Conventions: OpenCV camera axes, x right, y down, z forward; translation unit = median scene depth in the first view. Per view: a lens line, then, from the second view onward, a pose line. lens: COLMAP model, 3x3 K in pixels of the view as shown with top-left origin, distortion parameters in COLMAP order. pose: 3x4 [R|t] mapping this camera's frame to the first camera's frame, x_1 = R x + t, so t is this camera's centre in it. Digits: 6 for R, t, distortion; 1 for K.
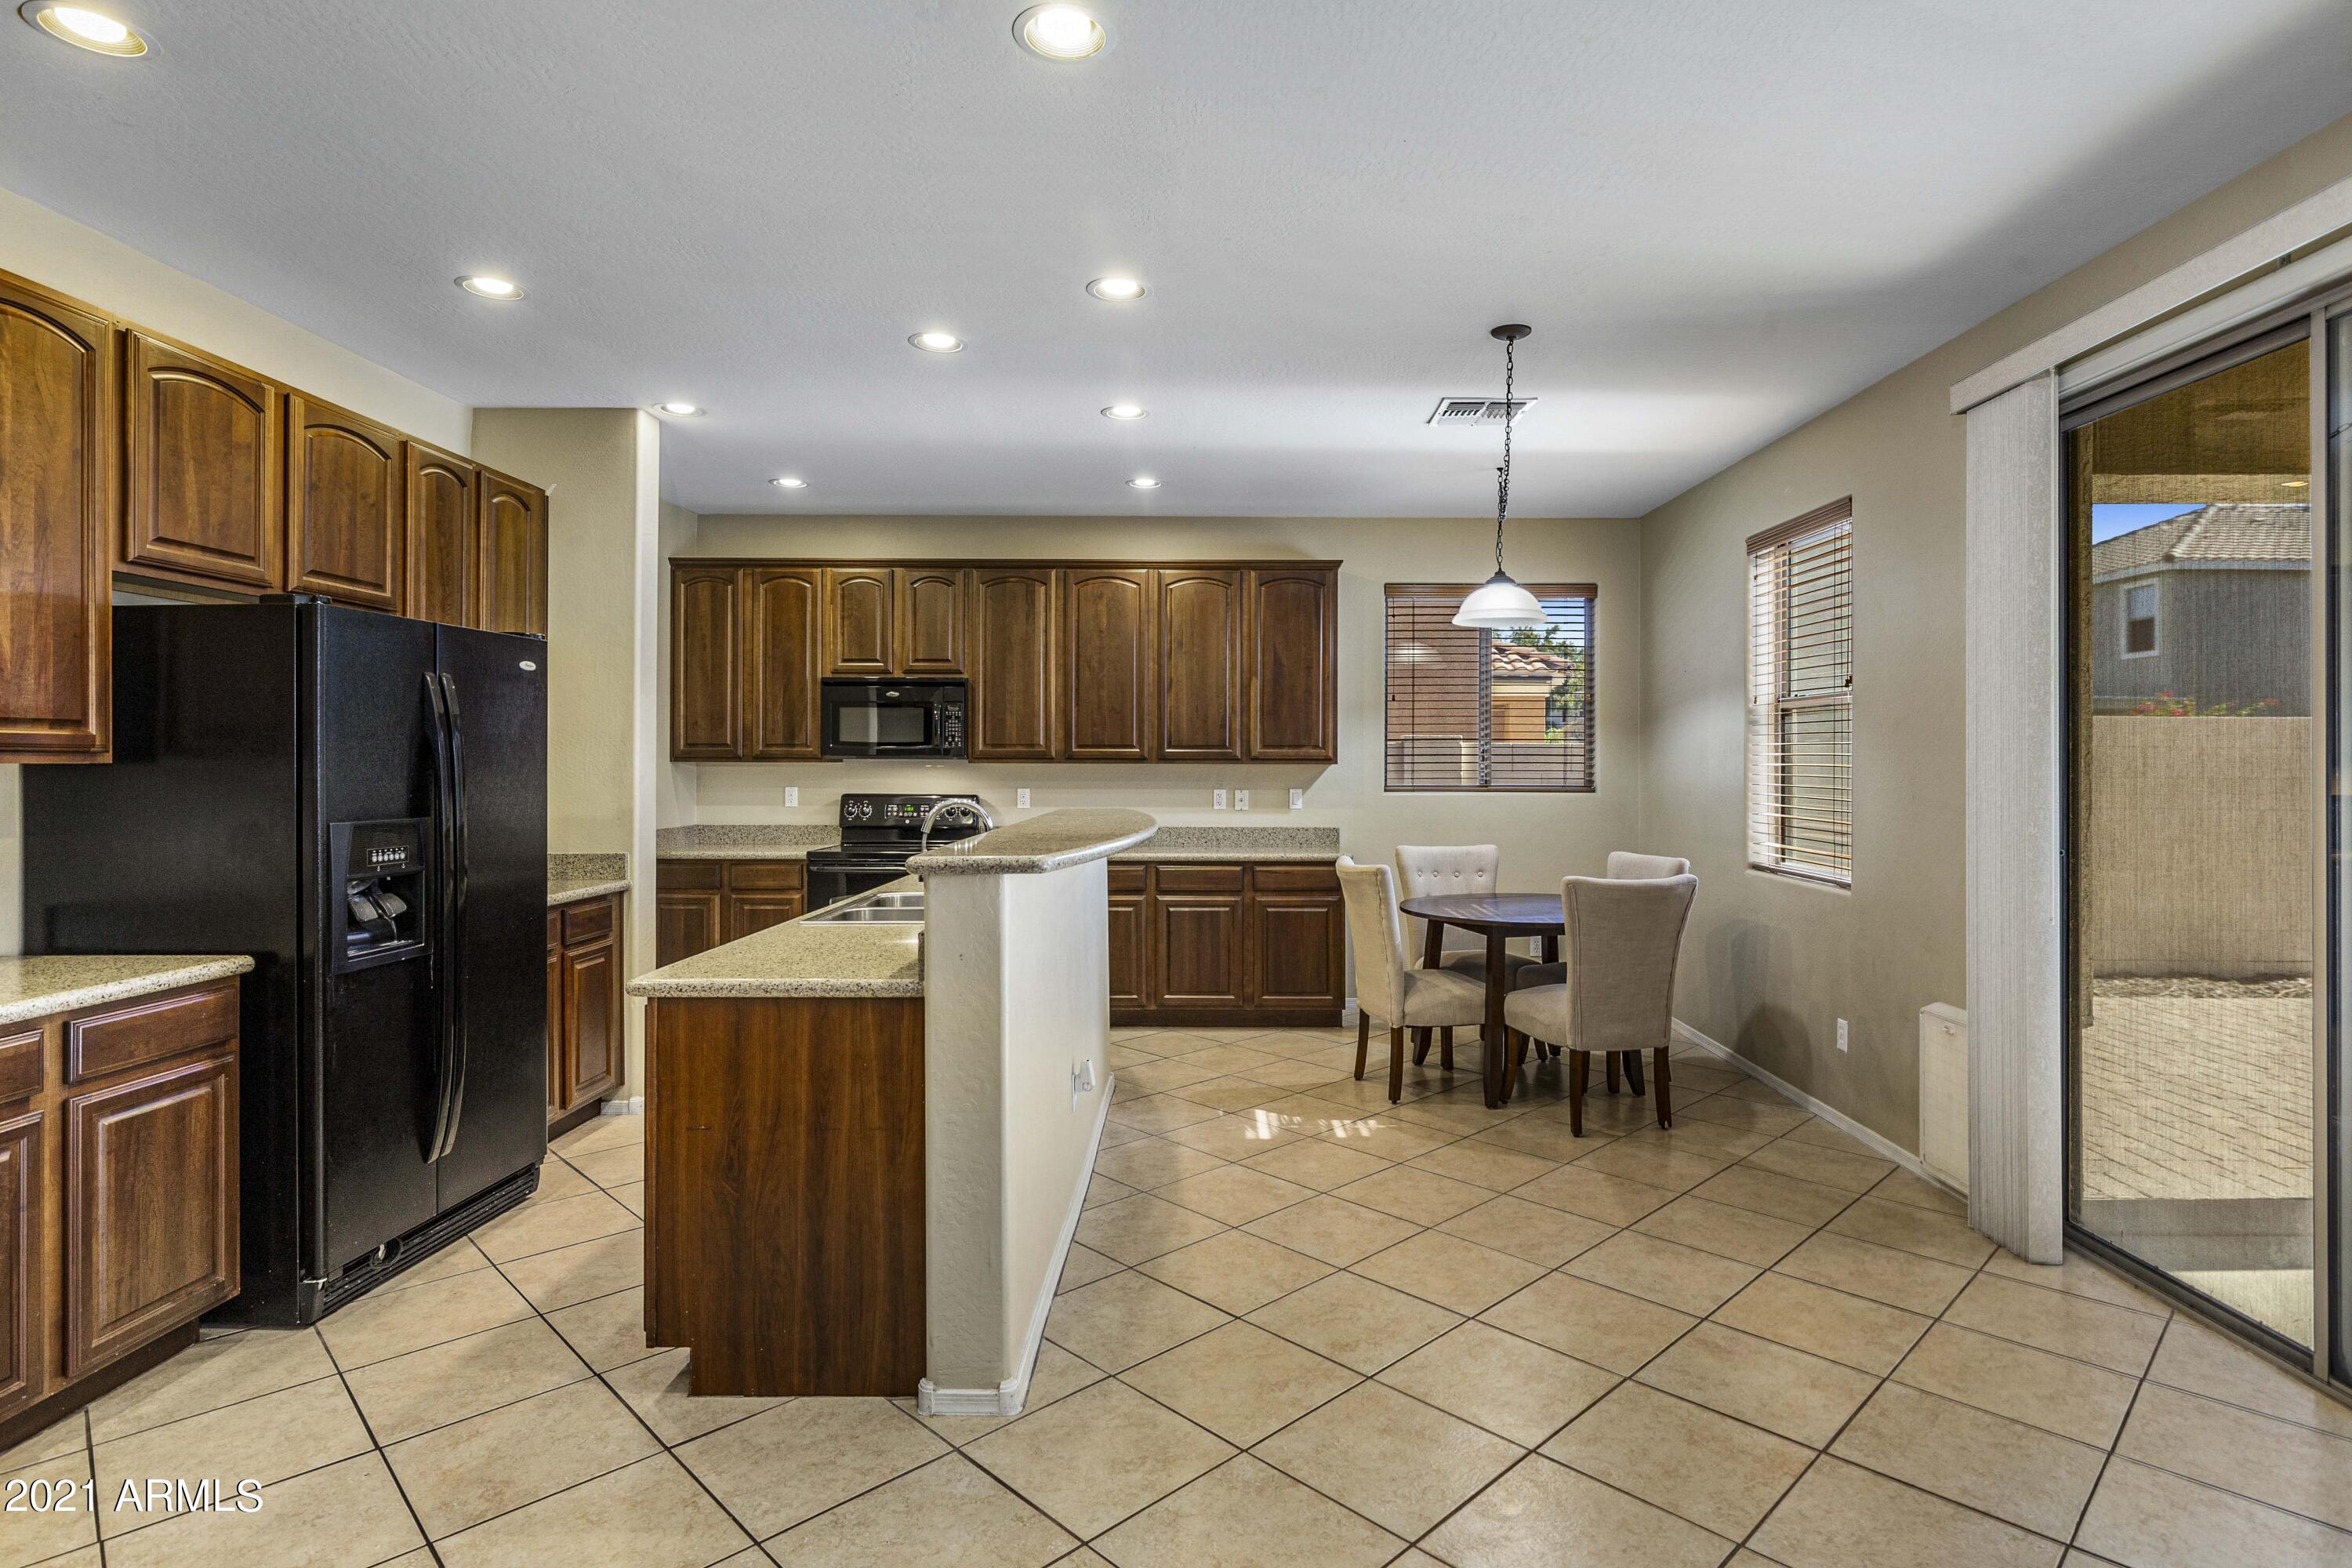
lens RADIAL K [[1207.1, 0, 1179.6], [0, 1207.1, 740.3], [0, 0, 1]] dist [-0.000287, -0.000634]
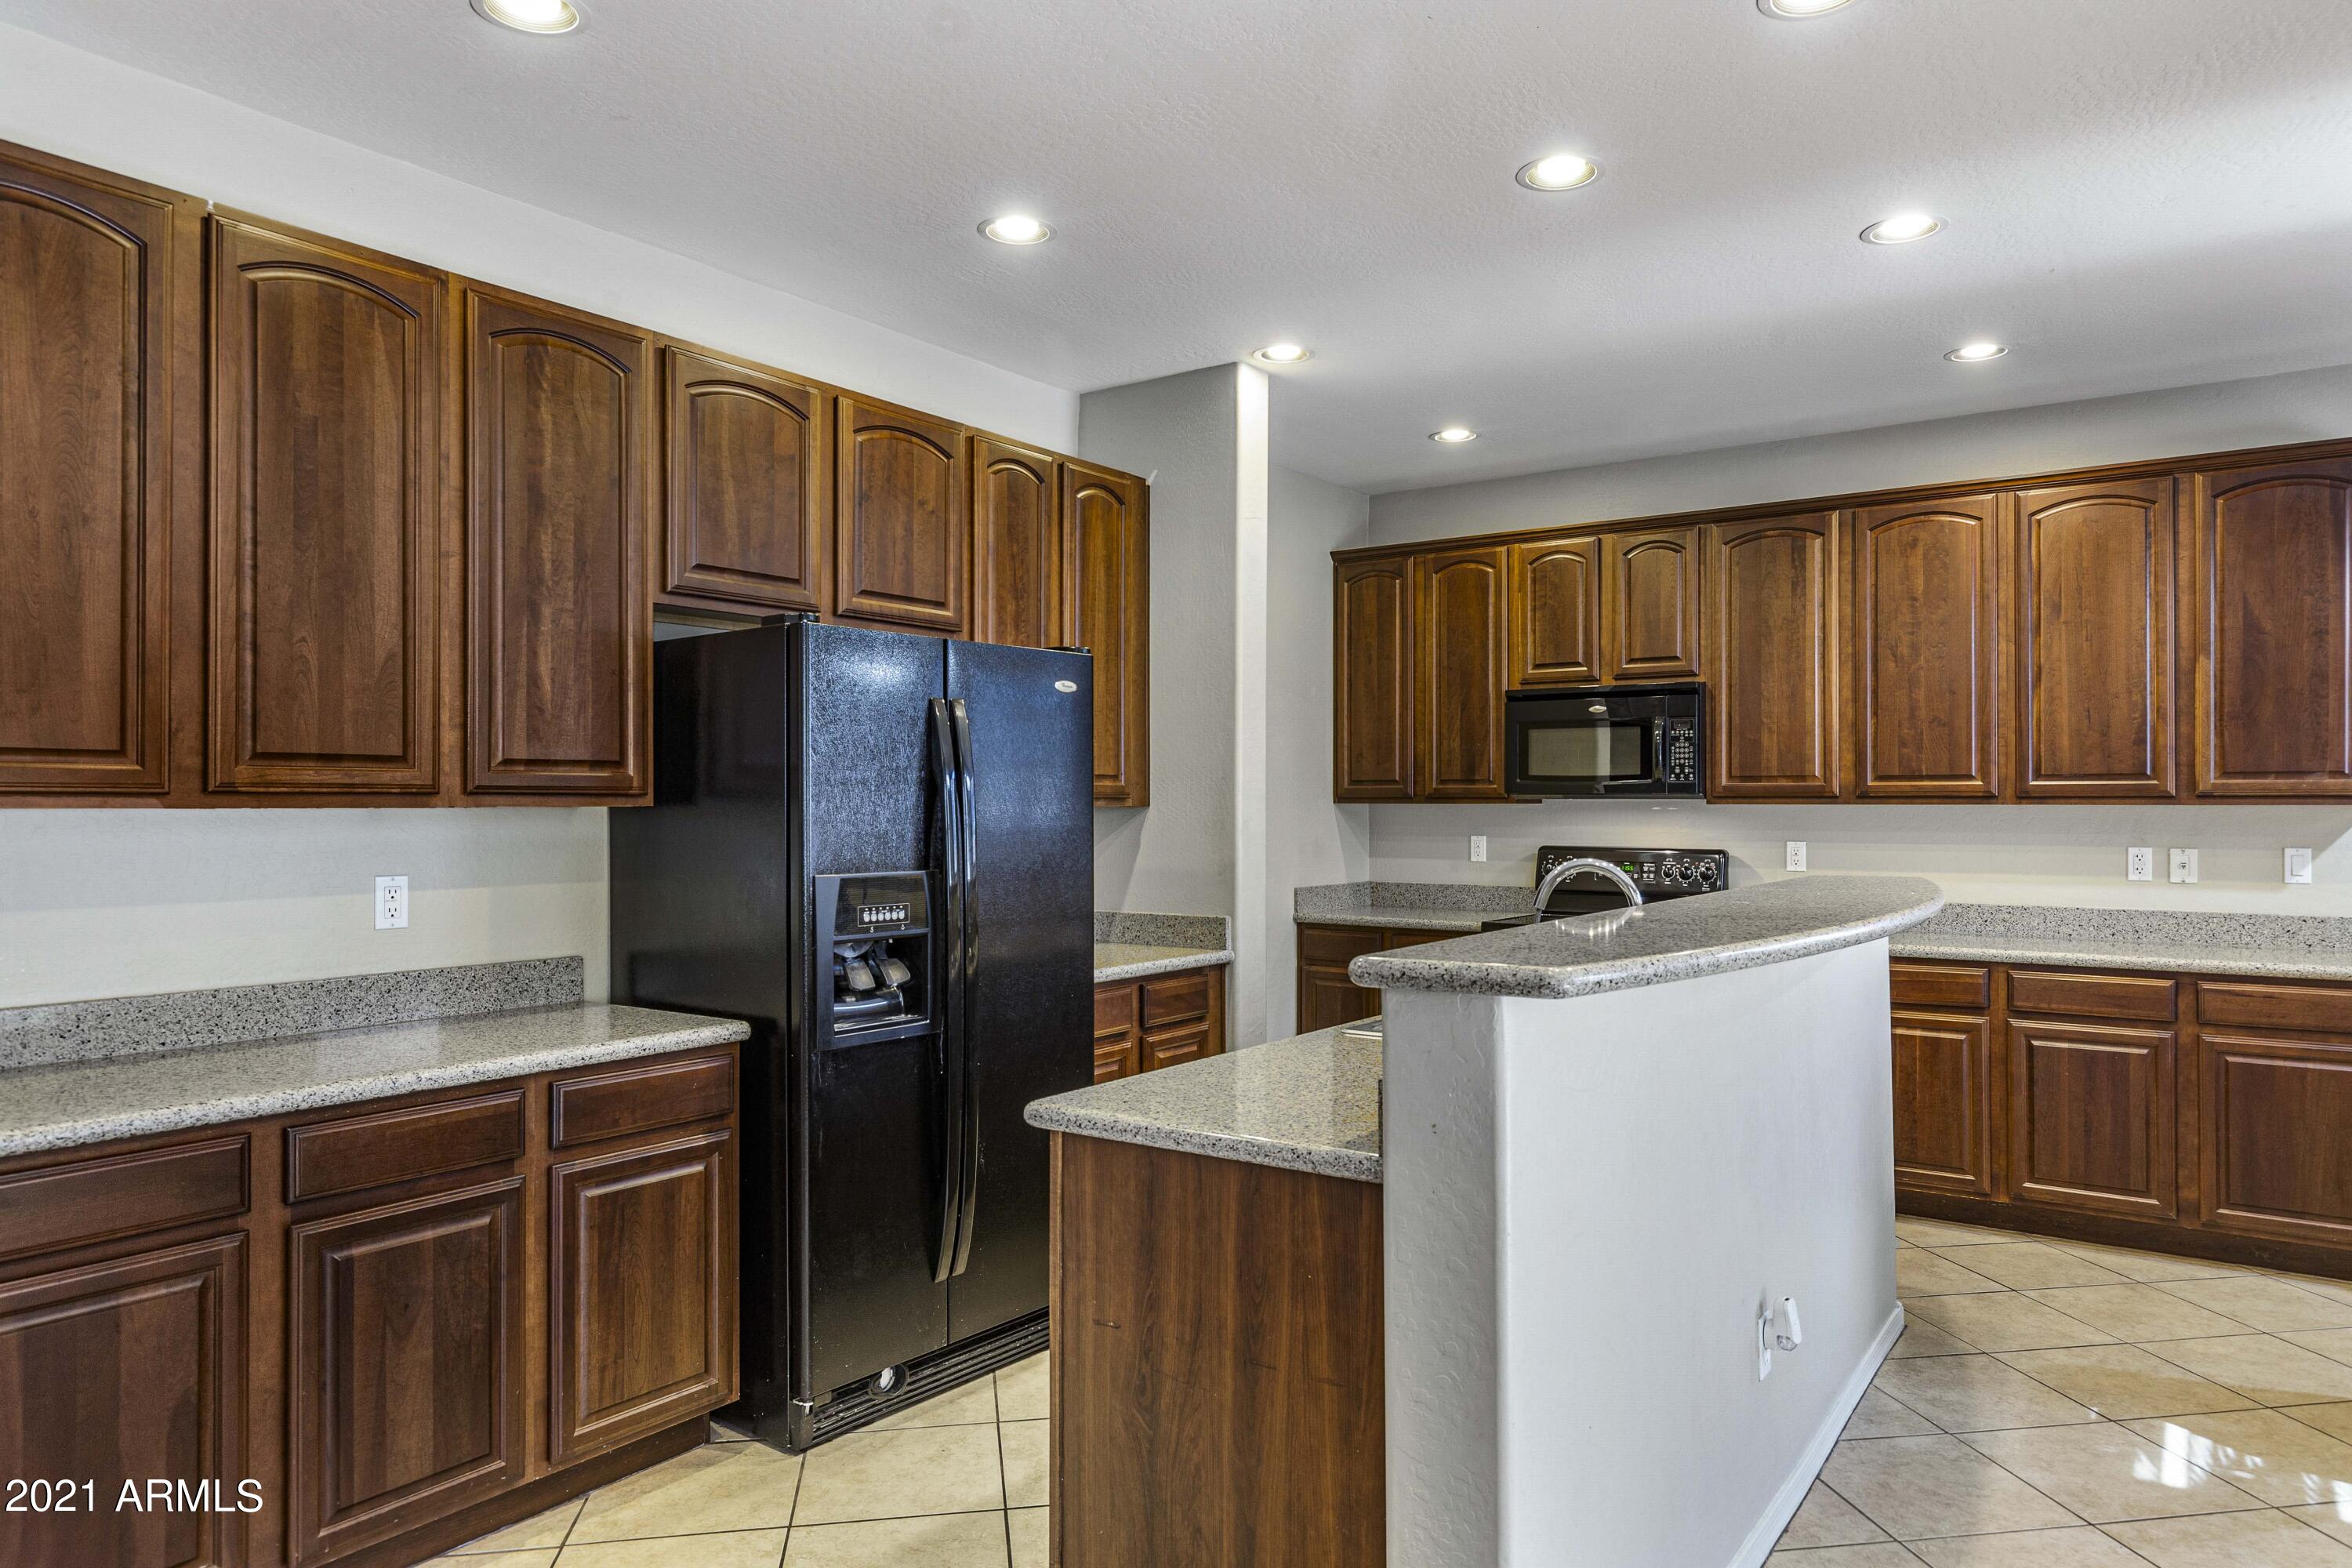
lens RADIAL K [[1479.2, 0, 1176.0], [0, 1479.2, 784.0], [0, 0, 1]] dist [0.004806, -0.003619]
pose [[0.828807, -0.009543, -0.559453, 0.085926], [0.012363, 0.999923, 0.001259, 0.004276], [0.559398, -0.007959, 0.828861, 0.220211]]
